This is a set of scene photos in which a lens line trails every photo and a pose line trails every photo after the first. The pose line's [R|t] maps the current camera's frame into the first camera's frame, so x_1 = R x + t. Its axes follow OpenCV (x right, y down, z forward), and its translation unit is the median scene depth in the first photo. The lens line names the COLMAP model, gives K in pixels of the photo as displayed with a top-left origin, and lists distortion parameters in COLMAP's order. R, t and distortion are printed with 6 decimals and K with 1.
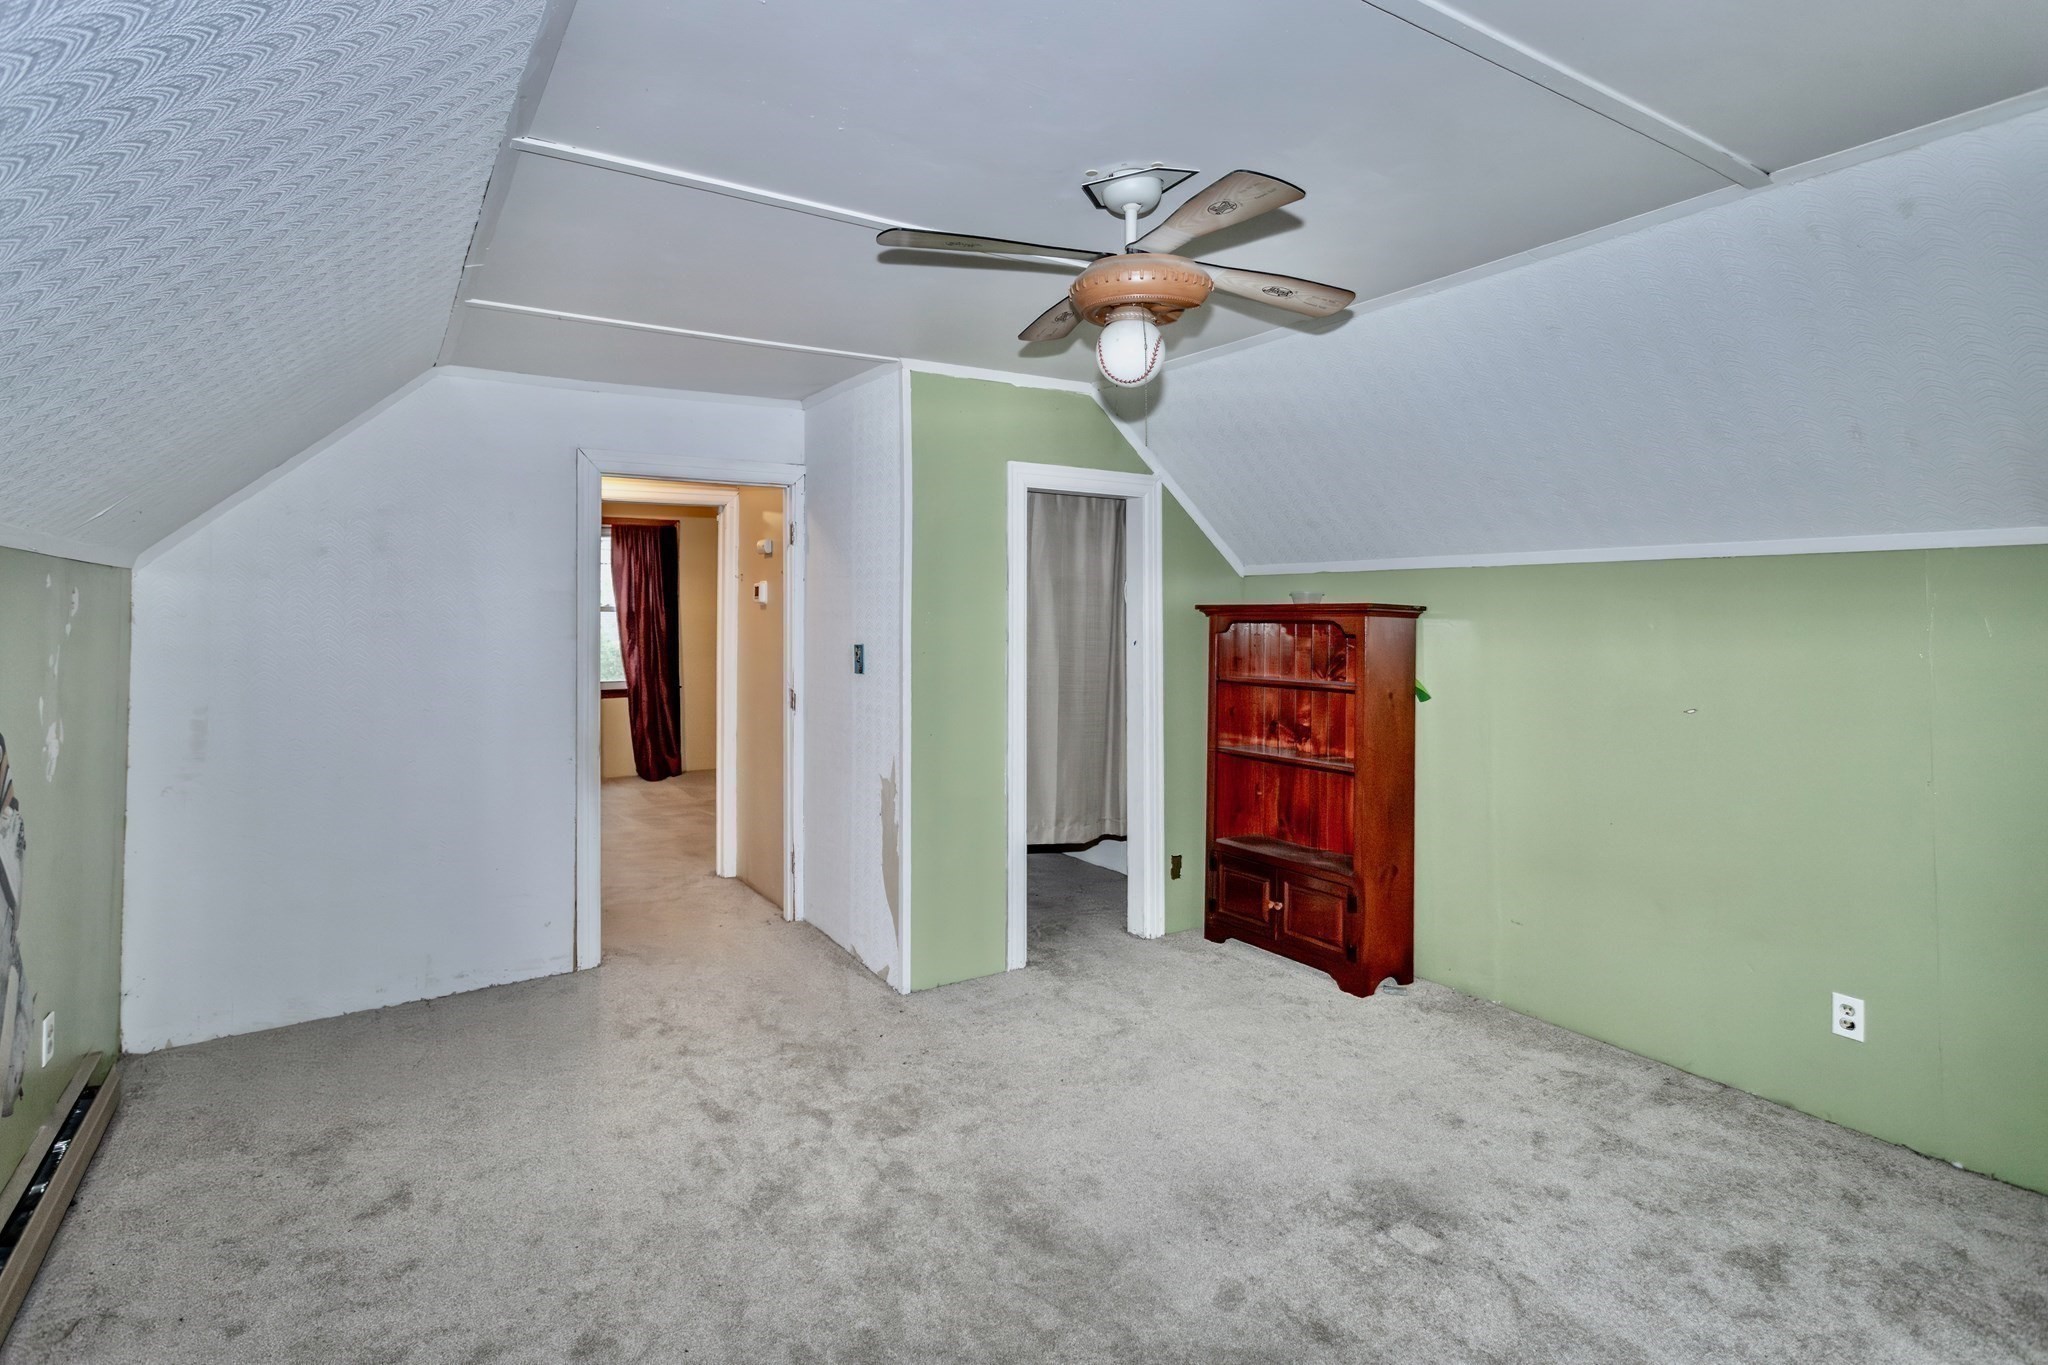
lens RADIAL K [[1031.8, 0, 997.7], [0, 1031.8, 588.8], [0, 0, 1]] dist [-0.002970, 0.000518]
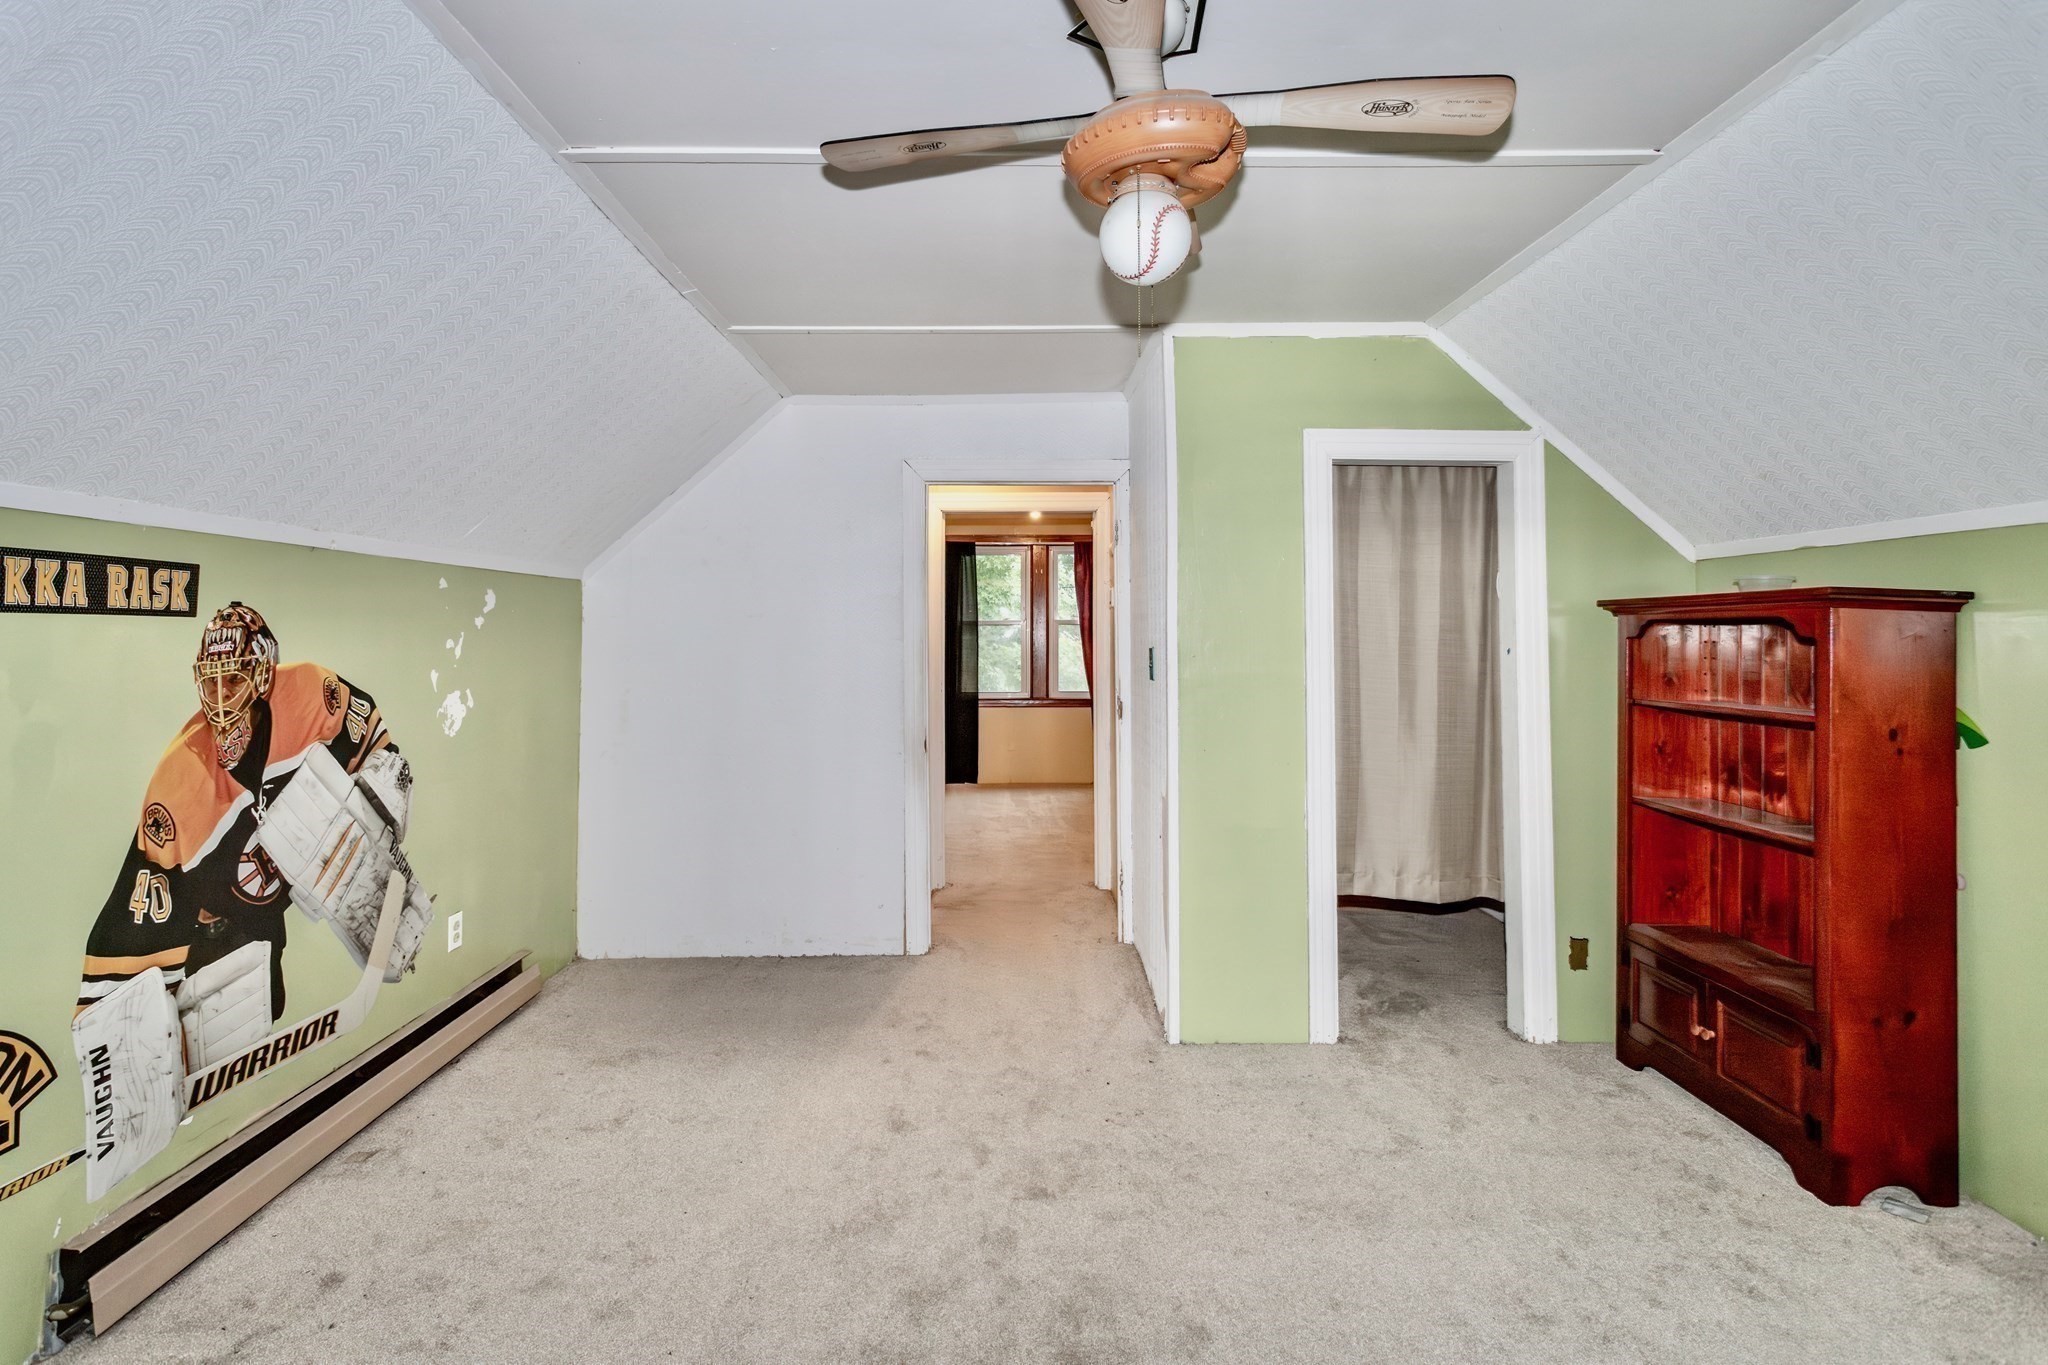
lens RADIAL K [[1011.7, 0, 1014.2], [0, 1011.7, 605.1], [0, 0, 1]] dist [-0.001262, 0.000708]
pose [[0.845843, -0.012938, -0.533275, 0.261023], [0.008367, 0.999905, -0.010987, 0.027455], [0.533366, 0.004831, 0.845870, 0.196678]]
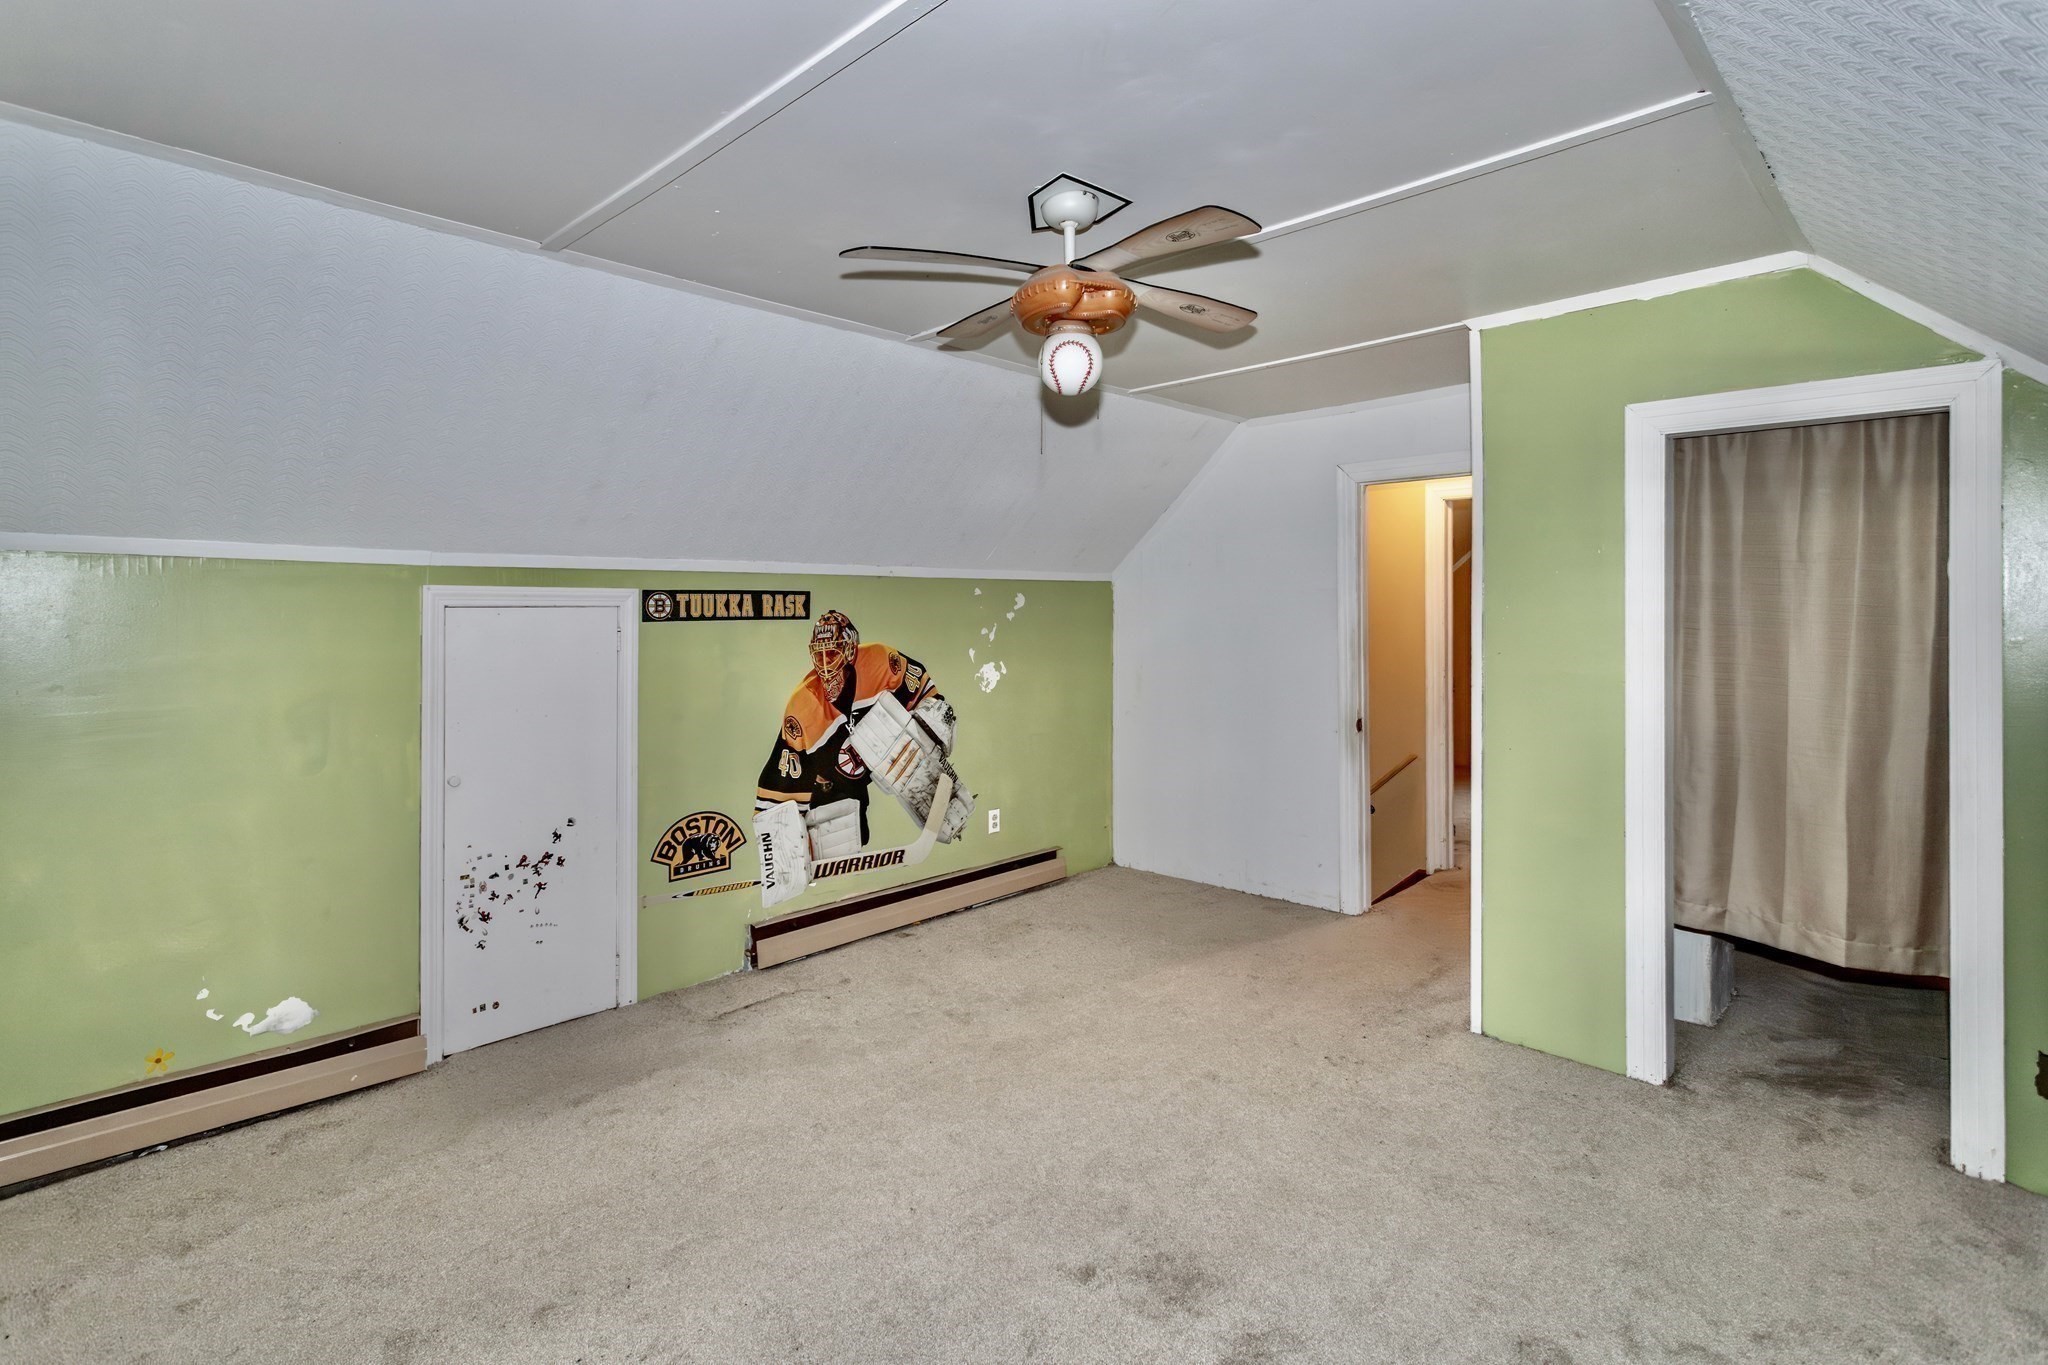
lens RADIAL K [[1003.4, 0, 994.1], [0, 1003.4, 617.0], [0, 0, 1]] dist [-0.001252, 0.000393]
pose [[0.206221, 0.009888, -0.978455, 0.673052], [0.024193, 0.999592, 0.015200, 0.008818], [0.978206, -0.026807, 0.205898, 0.421410]]
